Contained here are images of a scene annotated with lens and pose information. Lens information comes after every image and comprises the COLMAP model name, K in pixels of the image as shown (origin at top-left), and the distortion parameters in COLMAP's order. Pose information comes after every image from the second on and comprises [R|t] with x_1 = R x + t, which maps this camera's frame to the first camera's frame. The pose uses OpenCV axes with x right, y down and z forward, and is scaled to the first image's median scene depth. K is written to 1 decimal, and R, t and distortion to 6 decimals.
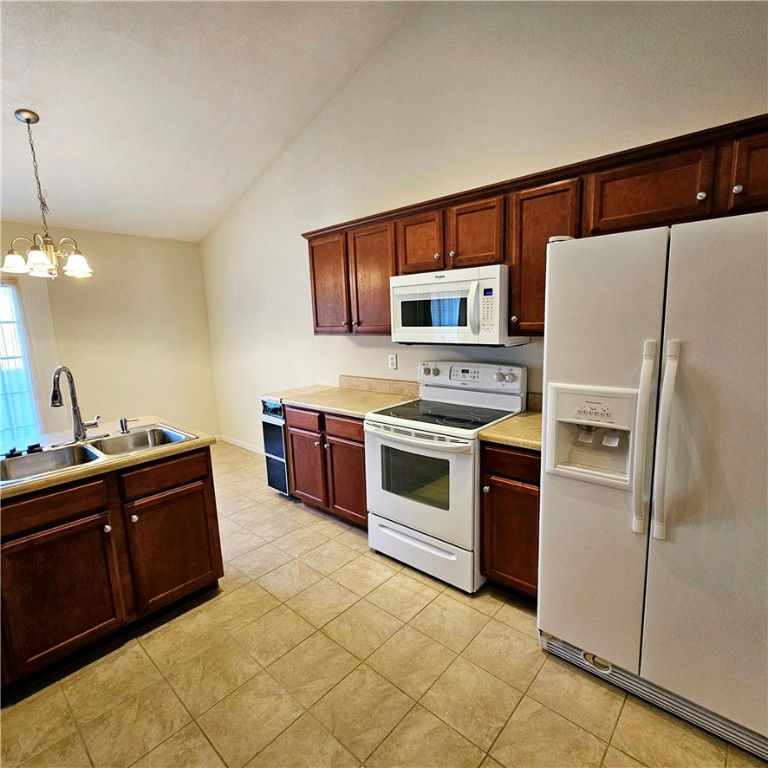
lens RADIAL K [[420.6, 0, 383.9], [0, 420.6, 384.2], [0, 0, 1]] dist [0.001568, 0.000738]
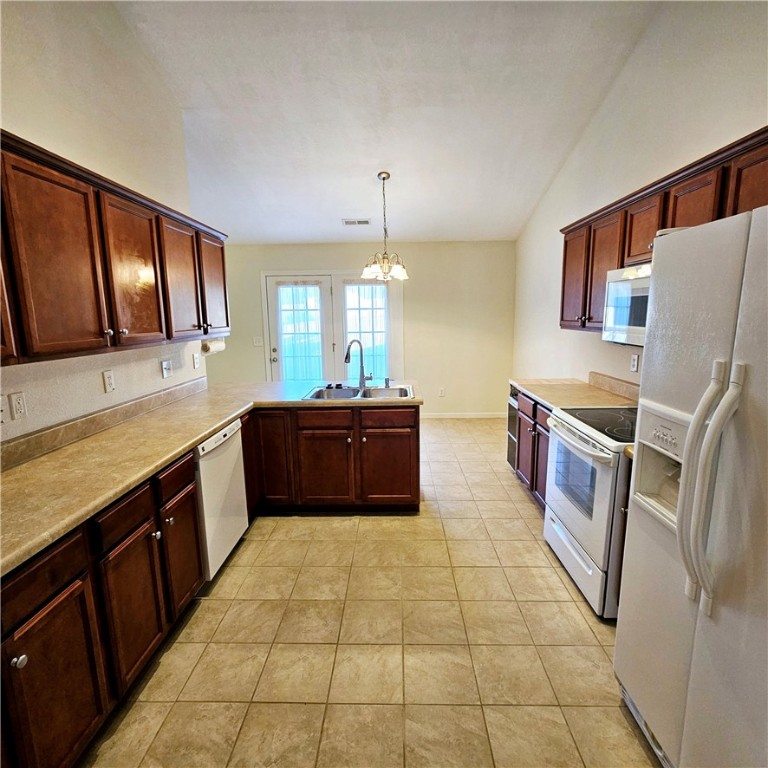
lens RADIAL K [[420.6, 0, 385.5], [0, 420.6, 385.6], [0, 0, 1]] dist [0.001568, 0.000738]
pose [[0.653258, 0.156917, -0.740697, 0.520110], [-0.130491, 0.986983, 0.094006, -0.031578], [0.745806, 0.035244, 0.665230, 0.012813]]
